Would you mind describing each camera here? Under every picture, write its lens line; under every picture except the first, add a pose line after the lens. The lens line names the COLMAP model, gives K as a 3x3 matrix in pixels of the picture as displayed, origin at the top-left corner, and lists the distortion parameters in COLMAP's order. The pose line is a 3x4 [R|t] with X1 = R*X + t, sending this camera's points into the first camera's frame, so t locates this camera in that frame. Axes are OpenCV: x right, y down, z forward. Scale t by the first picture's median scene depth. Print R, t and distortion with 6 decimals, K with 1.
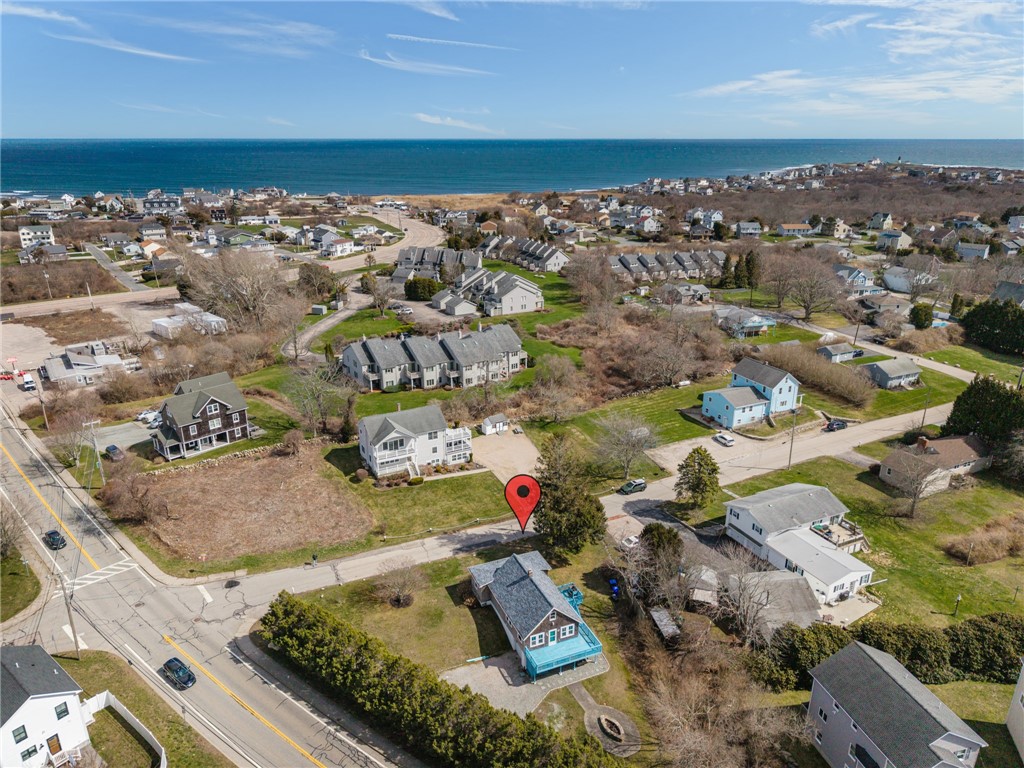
lens RADIAL K [[692.5, 0, 514.4], [0, 692.5, 397.5], [0, 0, 1]] dist [0.031444, -0.038751]
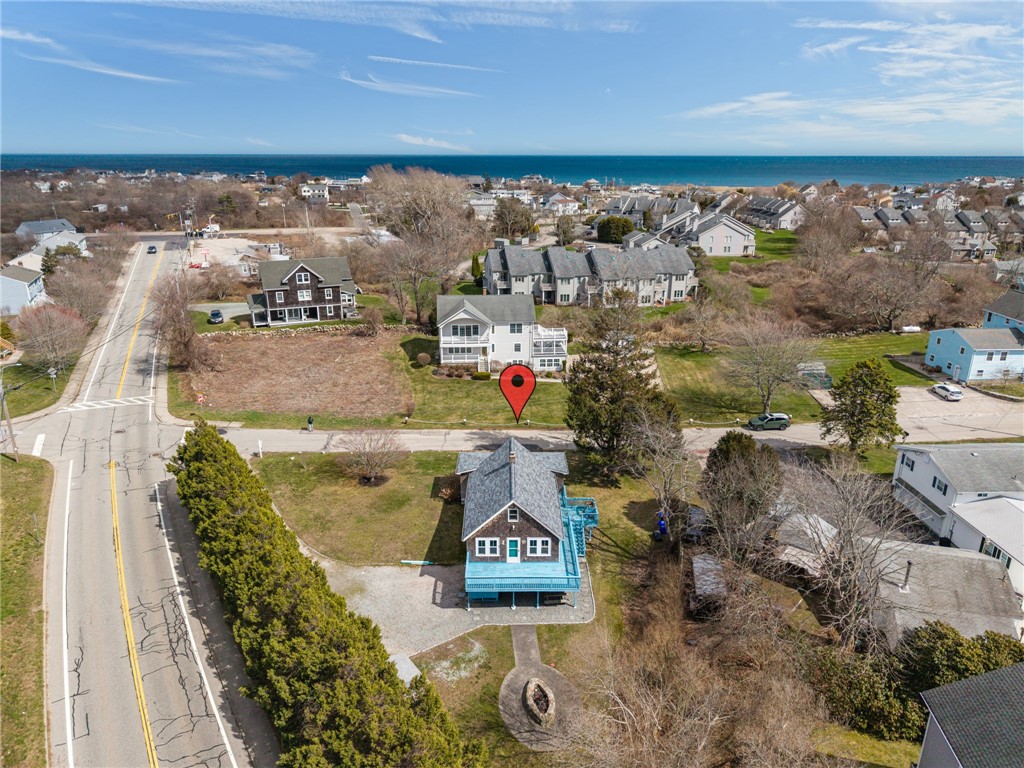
lens RADIAL K [[692.5, 0, 513.0], [0, 692.5, 386.5], [0, 0, 1]] dist [0.031444, -0.038751]
pose [[0.922434, 0.124285, -0.365606, 0.162964], [-0.137807, 0.990398, -0.011014, 0.119829], [0.360727, 0.060542, 0.930704, 0.231533]]
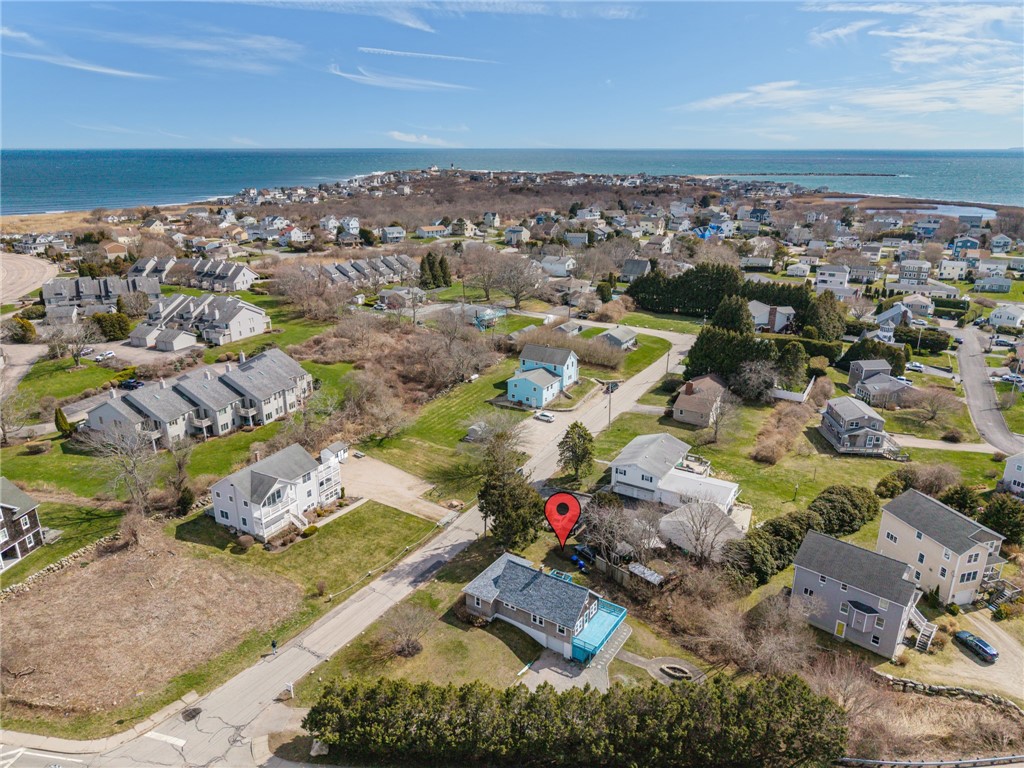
lens RADIAL K [[692.5, 0, 514.5], [0, 692.5, 380.3], [0, 0, 1]] dist [0.031444, -0.038751]
pose [[0.828919, -0.177198, 0.530561, -0.316759], [0.194816, 0.980567, 0.023122, -0.032825], [-0.524348, 0.084195, 0.847332, 0.080736]]
